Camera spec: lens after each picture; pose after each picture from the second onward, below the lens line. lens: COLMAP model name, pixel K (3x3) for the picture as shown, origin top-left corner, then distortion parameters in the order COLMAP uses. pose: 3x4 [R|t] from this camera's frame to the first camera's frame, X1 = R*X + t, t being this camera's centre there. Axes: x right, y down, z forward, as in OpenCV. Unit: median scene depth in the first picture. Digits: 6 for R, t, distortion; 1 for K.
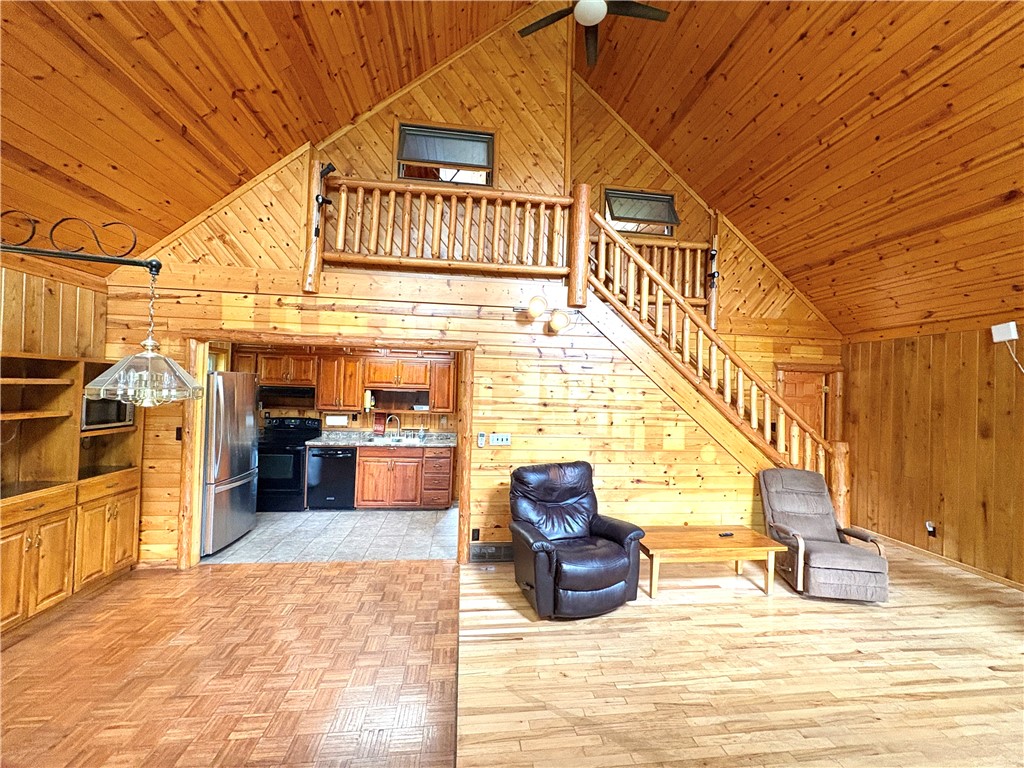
lens RADIAL K [[409.1, 0, 515.3], [0, 409.1, 385.4], [0, 0, 1]] dist [0.002258, 0.000525]
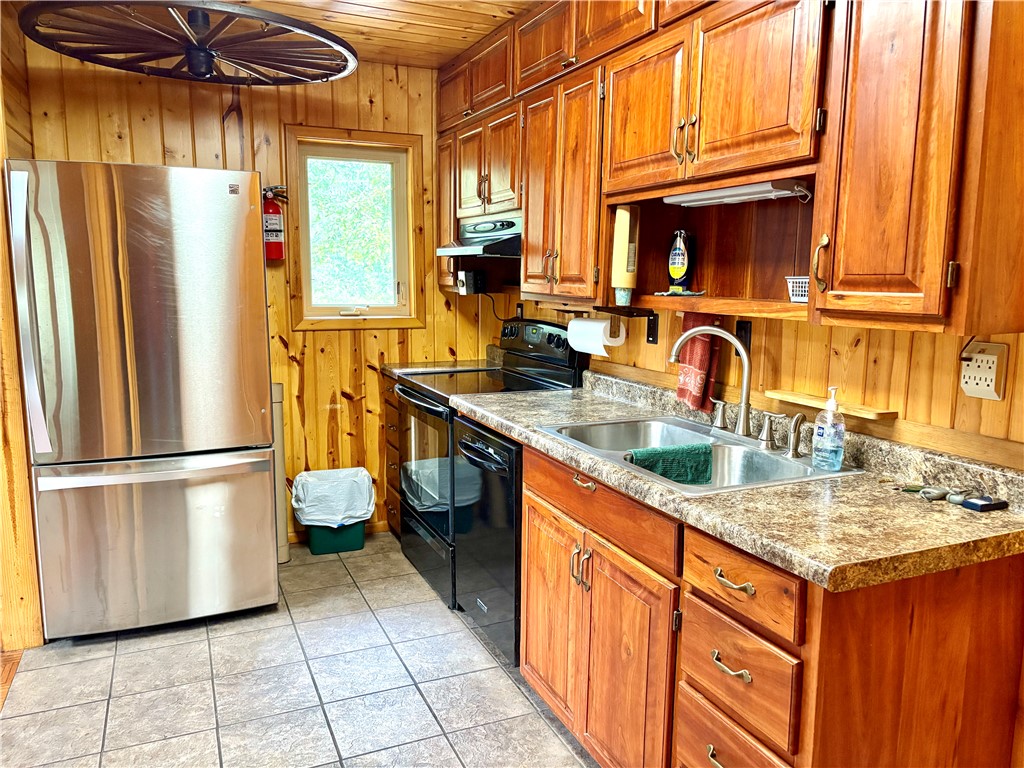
lens RADIAL K [[771.4, 0, 515.3], [0, 771.4, 388.2], [0, 0, 1]] dist [0.048100, -0.047004]
pose [[0.283984, 0.114999, -0.951908, 0.085208], [0.009456, 0.992397, 0.122712, 0.102857], [0.958782, -0.043849, 0.280737, 1.463322]]
